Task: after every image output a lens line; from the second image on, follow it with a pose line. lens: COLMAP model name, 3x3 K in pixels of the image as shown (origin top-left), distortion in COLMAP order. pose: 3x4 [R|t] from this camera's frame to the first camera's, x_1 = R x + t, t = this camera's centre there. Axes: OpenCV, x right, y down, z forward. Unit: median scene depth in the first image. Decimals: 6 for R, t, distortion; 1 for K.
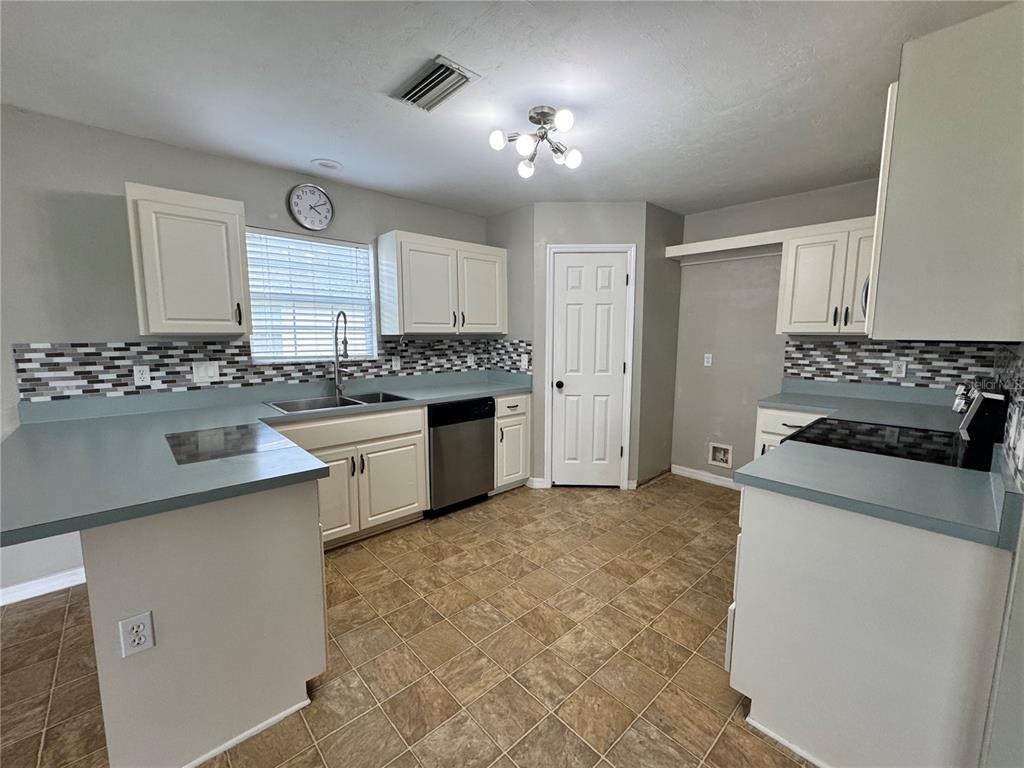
lens RADIAL K [[414.8, 0, 503.3], [0, 414.8, 384.1], [0, 0, 1]] dist [-0.015674, -0.000263]
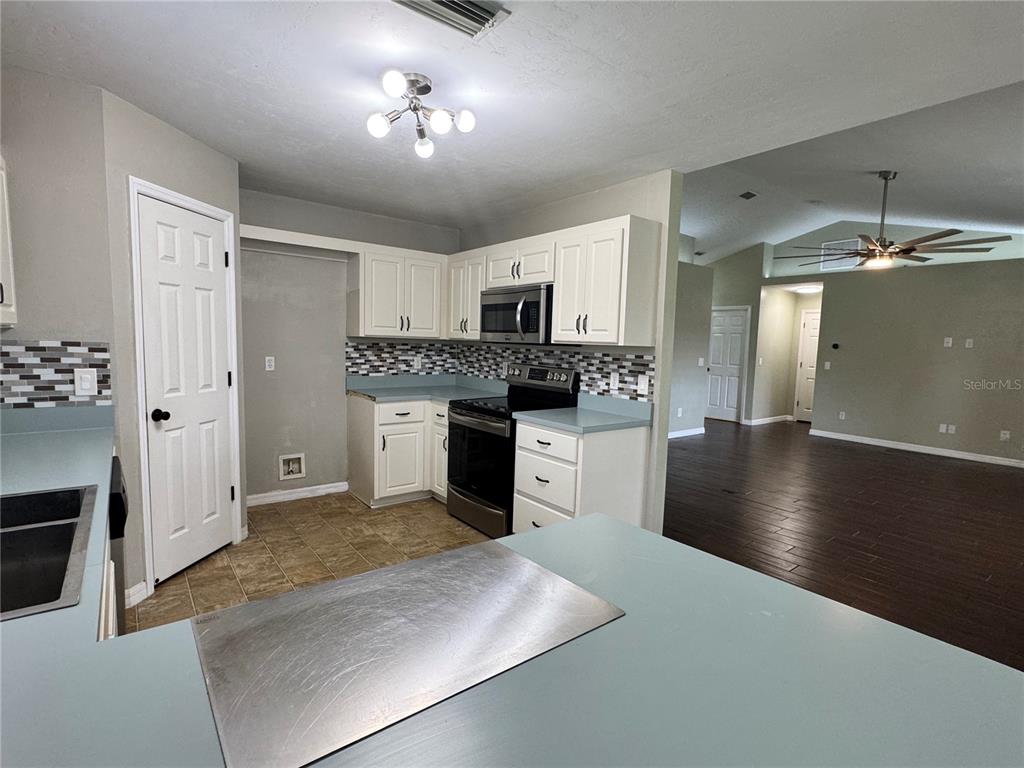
lens RADIAL K [[502.3, 0, 511.8], [0, 502.3, 384.0], [0, 0, 1]] dist [0.001722, 0.000308]
pose [[0.079193, -0.085050, 0.993224, -0.604169], [0.090904, 0.992819, 0.077767, -0.059406], [-0.992706, 0.084130, 0.086356, 0.466316]]
